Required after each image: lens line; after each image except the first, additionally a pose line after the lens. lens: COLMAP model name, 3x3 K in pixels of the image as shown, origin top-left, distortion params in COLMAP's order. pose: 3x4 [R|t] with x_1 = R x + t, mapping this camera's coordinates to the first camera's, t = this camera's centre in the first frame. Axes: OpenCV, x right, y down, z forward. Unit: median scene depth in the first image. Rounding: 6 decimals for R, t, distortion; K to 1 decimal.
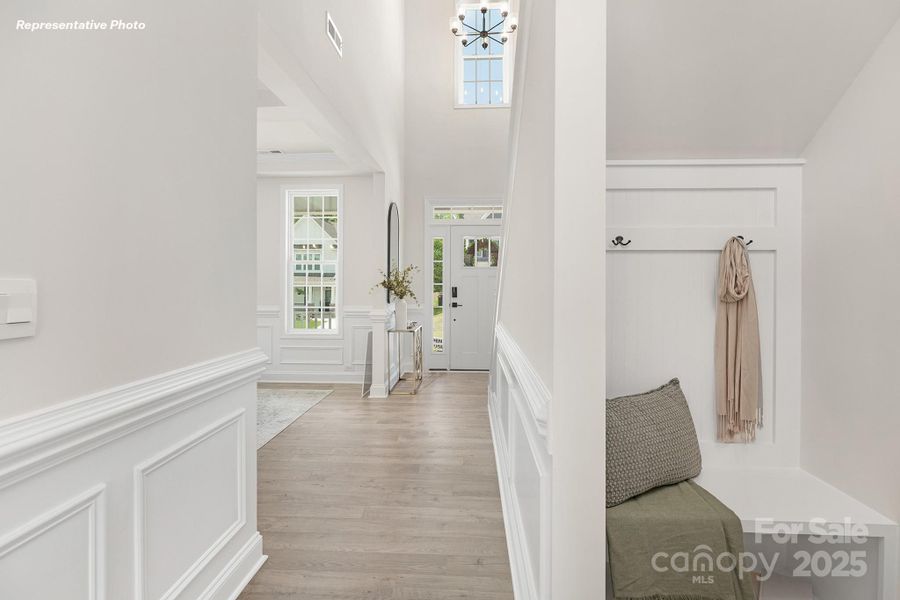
lens RADIAL K [[414.3, 0, 450.3], [0, 414.3, 295.0], [0, 0, 1]] dist [0.015263, 0.001025]
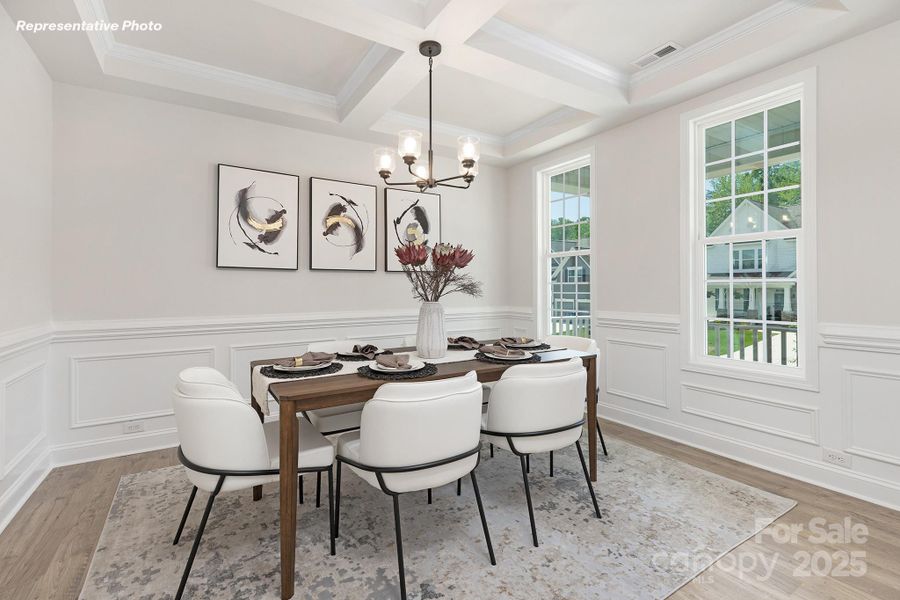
lens RADIAL K [[414.3, 0, 449.2], [0, 414.3, 291.7], [0, 0, 1]] dist [0.015263, 0.001025]
pose [[0.578497, -0.010553, -0.815617, -0.108781], [-0.005082, 0.999850, -0.016542, 0.001279], [0.815669, 0.013715, 0.578356, 0.373839]]
